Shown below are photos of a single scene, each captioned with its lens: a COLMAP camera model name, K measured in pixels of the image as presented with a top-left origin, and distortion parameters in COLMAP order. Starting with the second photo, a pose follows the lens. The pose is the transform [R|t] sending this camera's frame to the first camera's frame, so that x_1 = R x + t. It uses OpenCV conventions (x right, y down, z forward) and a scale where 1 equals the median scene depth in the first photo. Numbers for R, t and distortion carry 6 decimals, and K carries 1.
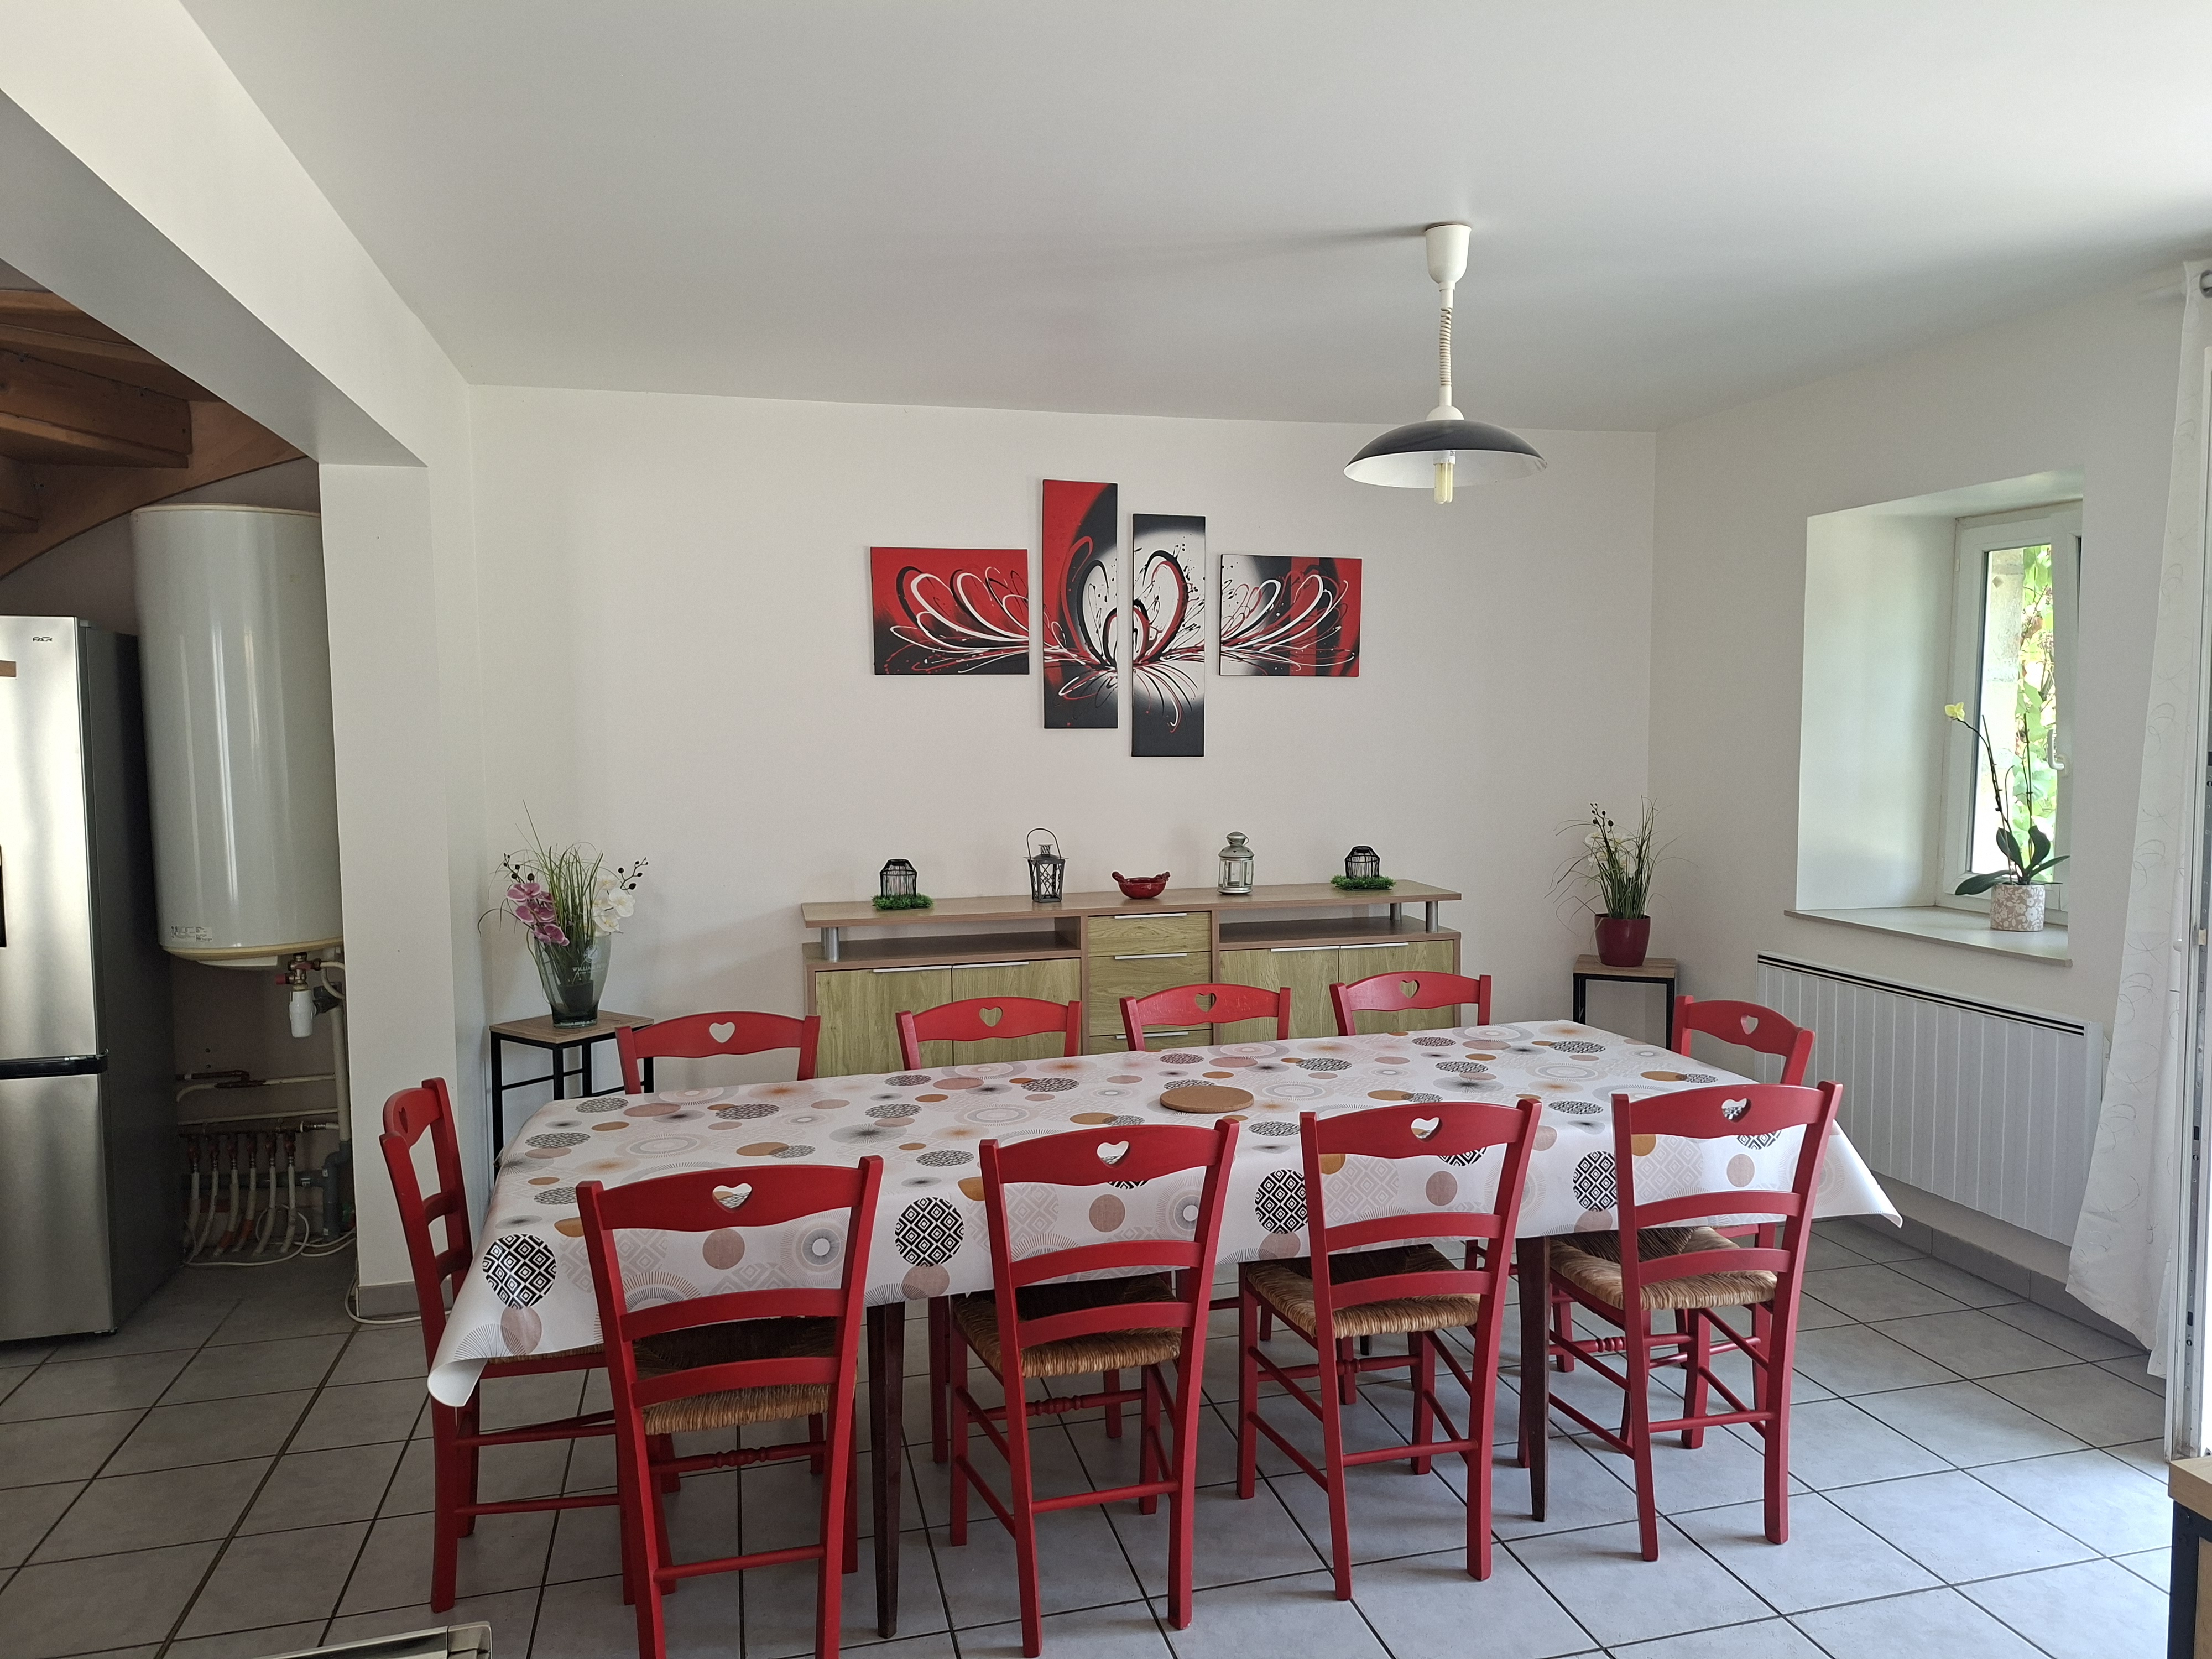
lens RADIAL K [[1509.0, 0, 1113.3], [0, 1509.0, 825.9], [0, 0, 1]] dist [0.082218, -0.003011]
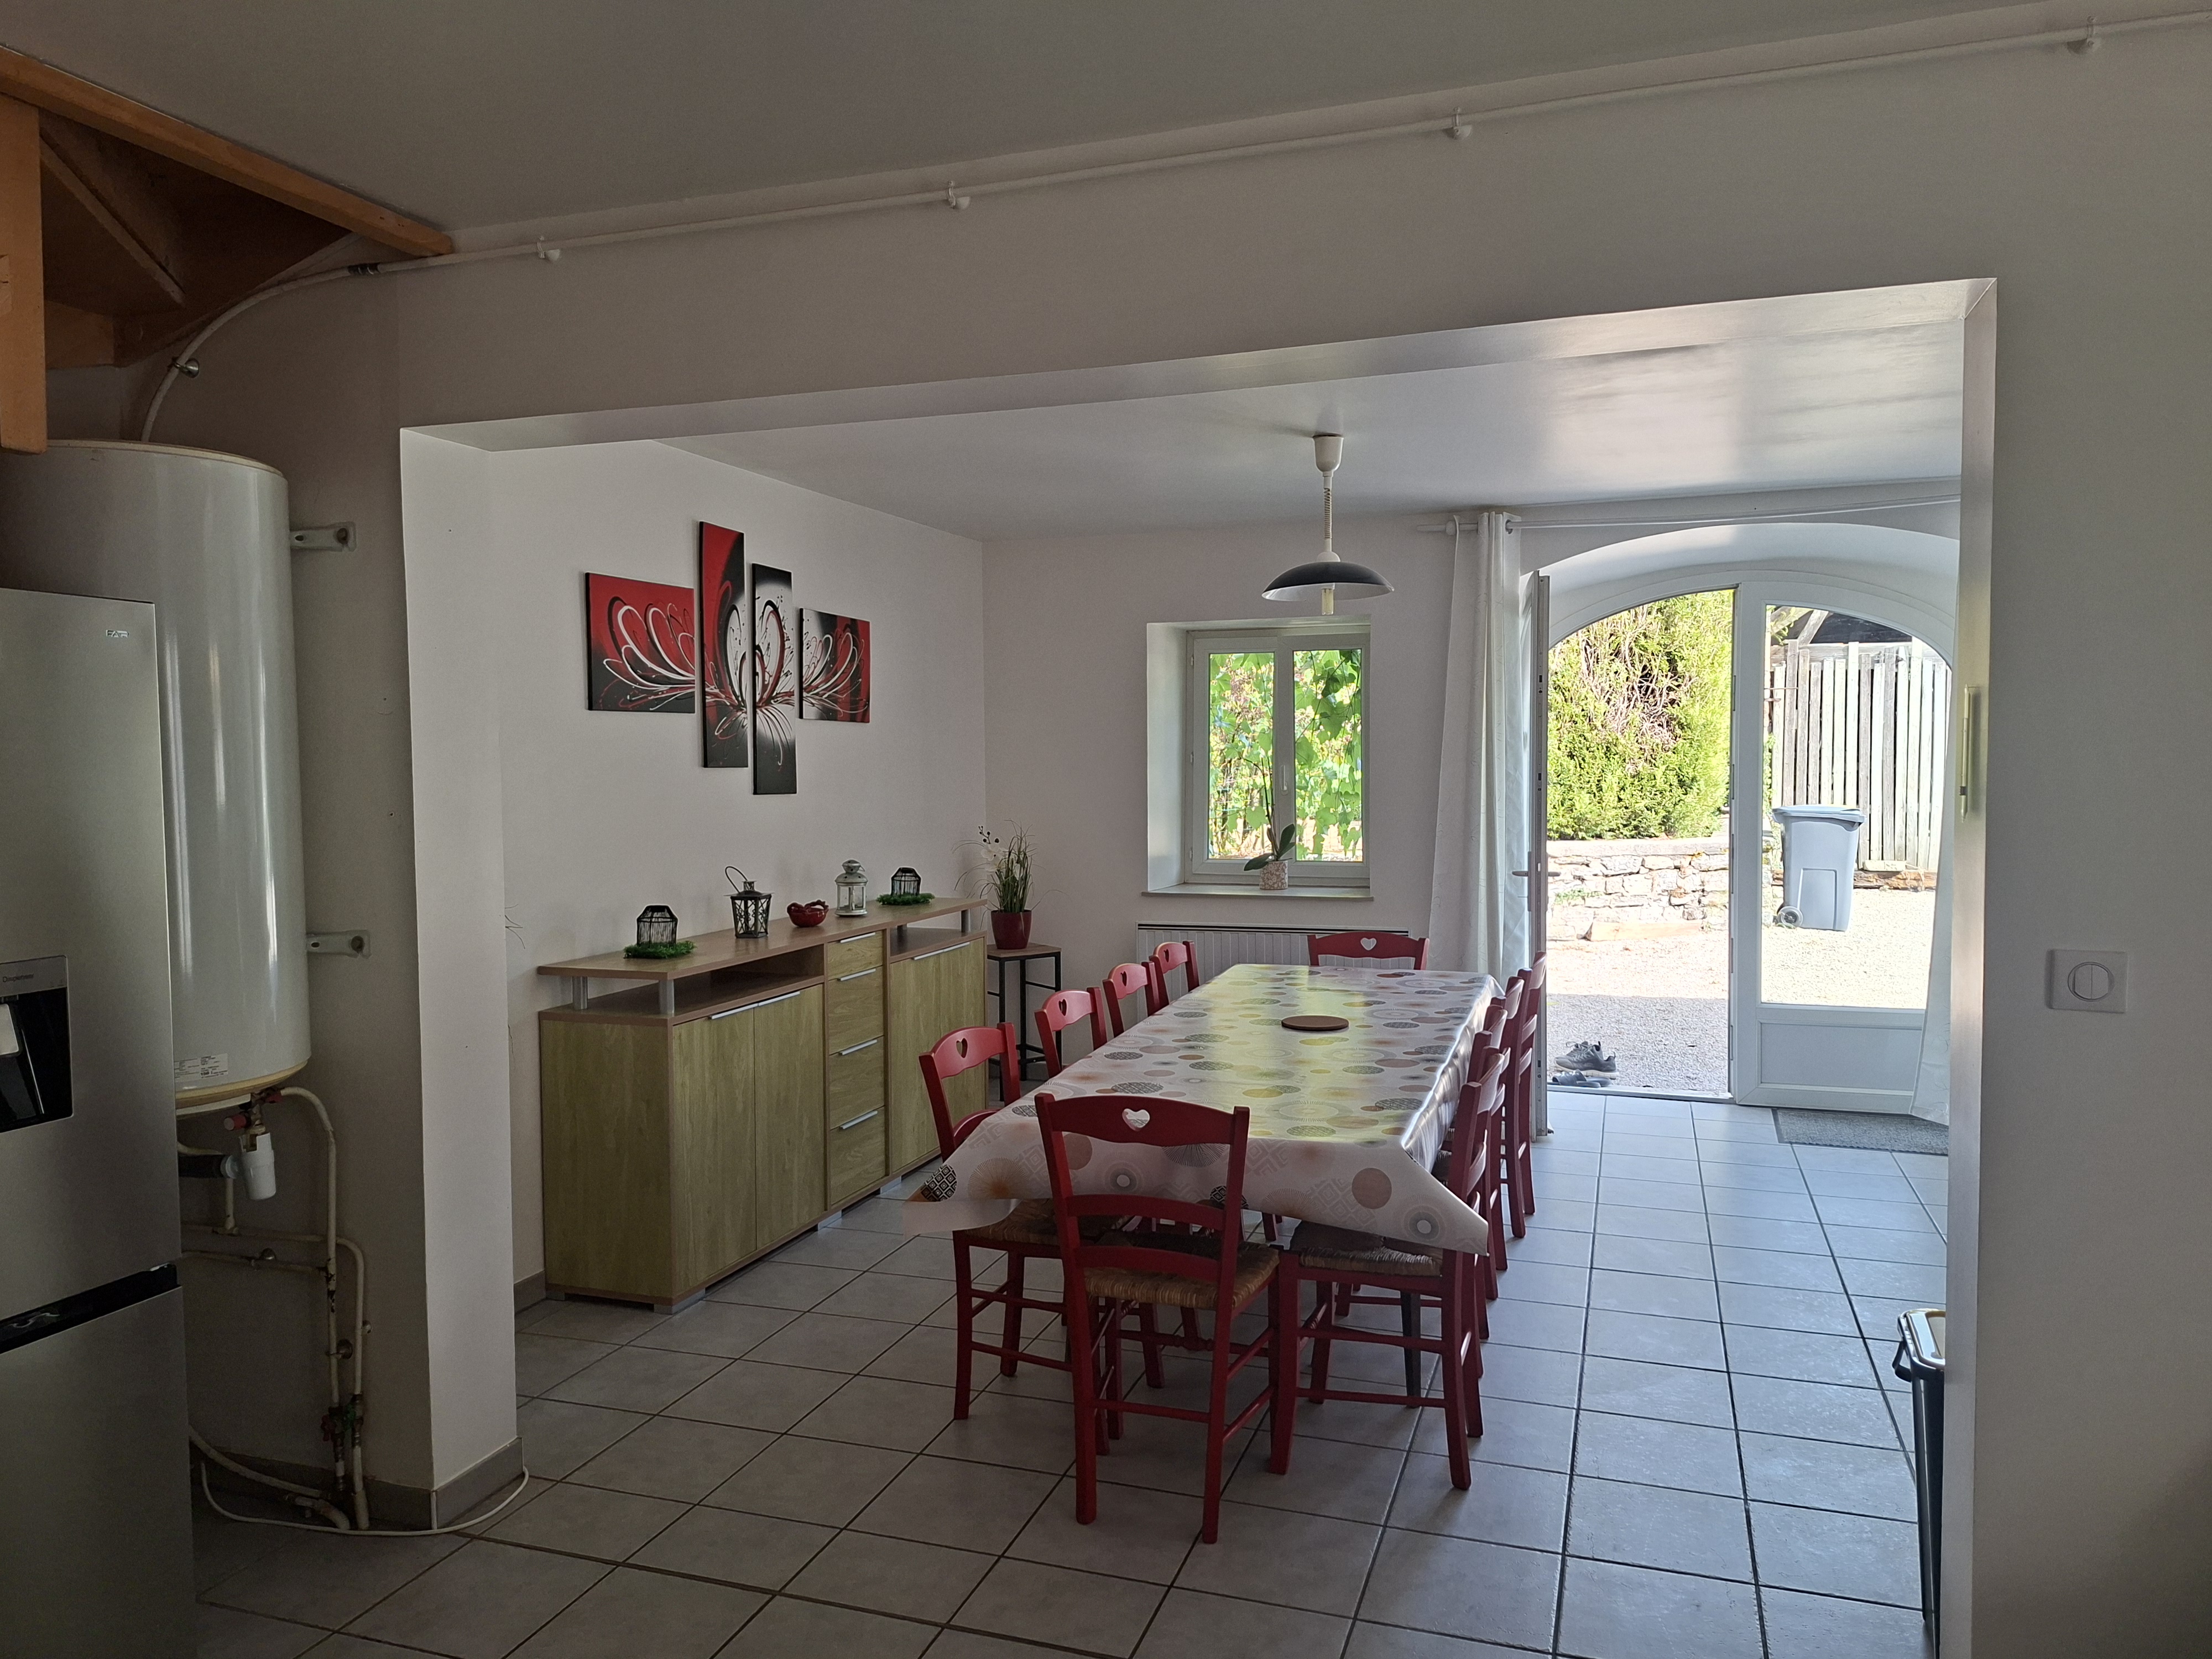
lens RADIAL K [[1509.0, 0, 1119.7], [0, 1509.0, 828.8], [0, 0, 1]] dist [0.082218, -0.003011]
pose [[0.557283, -0.037491, 0.829476, -0.725704], [0.062582, 0.998035, 0.003064, -0.009982], [-0.827961, 0.050203, 0.558534, 0.210597]]
